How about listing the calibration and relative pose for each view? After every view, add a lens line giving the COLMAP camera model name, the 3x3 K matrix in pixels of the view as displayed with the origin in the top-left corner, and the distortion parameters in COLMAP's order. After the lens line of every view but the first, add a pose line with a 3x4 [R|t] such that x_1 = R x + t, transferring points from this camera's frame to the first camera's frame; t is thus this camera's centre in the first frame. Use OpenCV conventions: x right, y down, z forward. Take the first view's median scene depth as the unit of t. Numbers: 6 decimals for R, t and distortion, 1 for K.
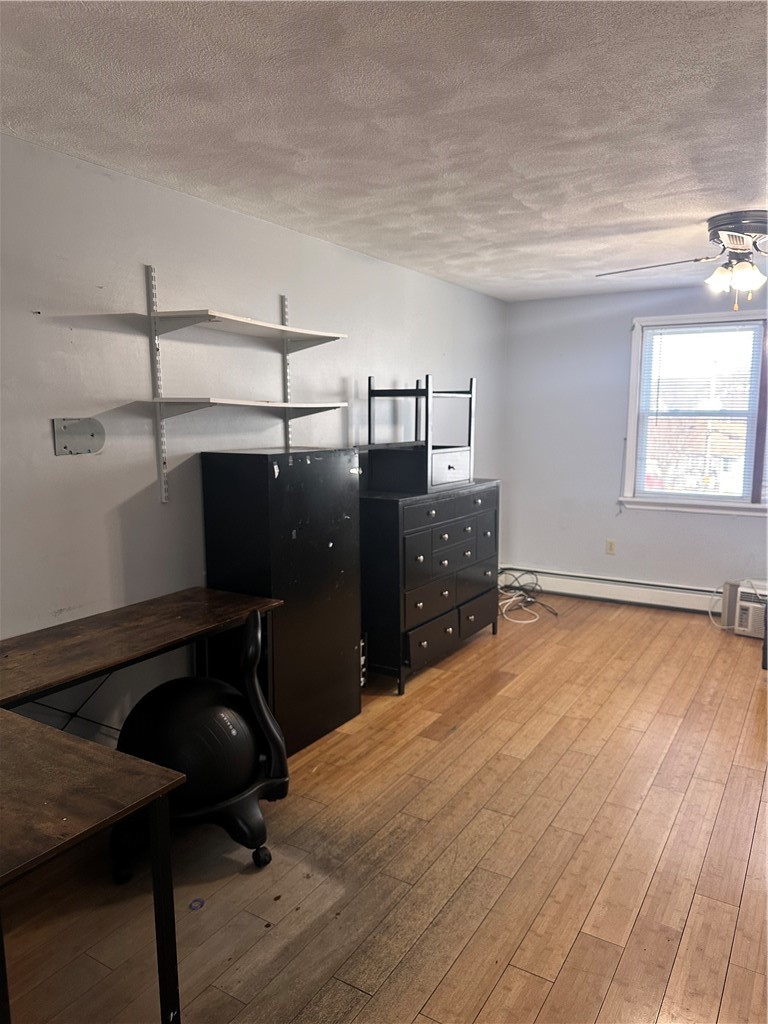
lens RADIAL K [[722.8, 0, 381.4], [0, 722.8, 514.3], [0, 0, 1]] dist [0.105959, -0.205600]
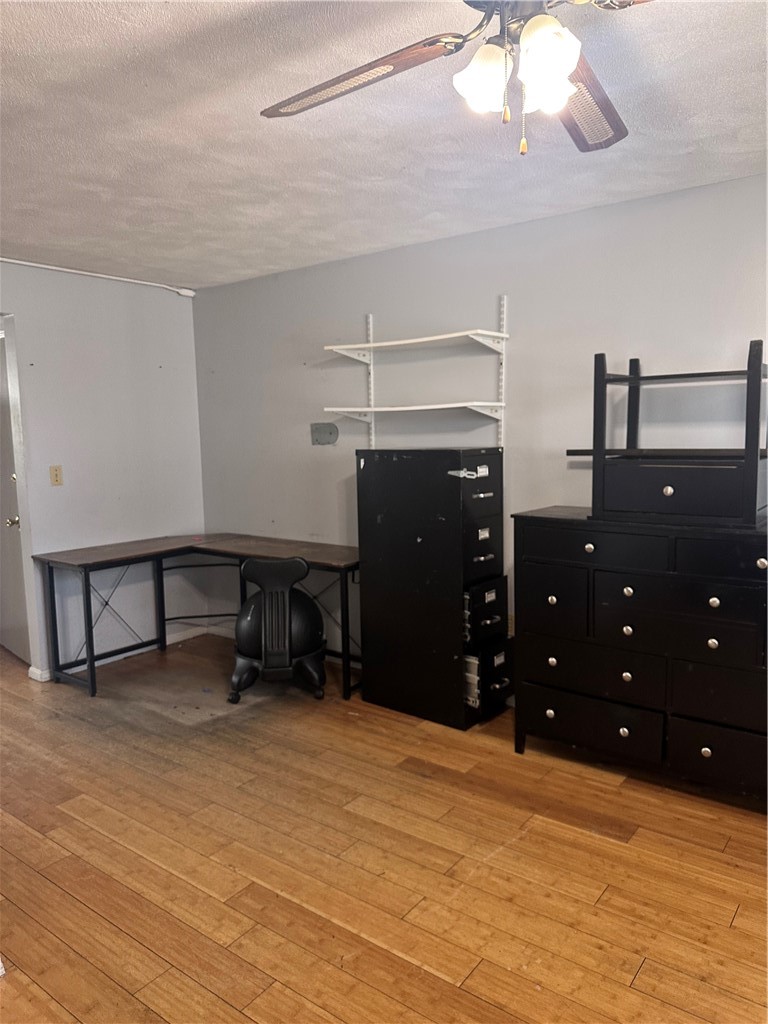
lens RADIAL K [[722.8, 0, 381.4], [0, 722.8, 514.3], [0, 0, 1]] dist [0.105959, -0.205600]
pose [[-0.098070, 0.115720, -0.988429, 0.970516], [-0.126450, 0.983717, 0.127715, -0.121775], [0.987113, 0.137511, -0.081840, 1.022387]]
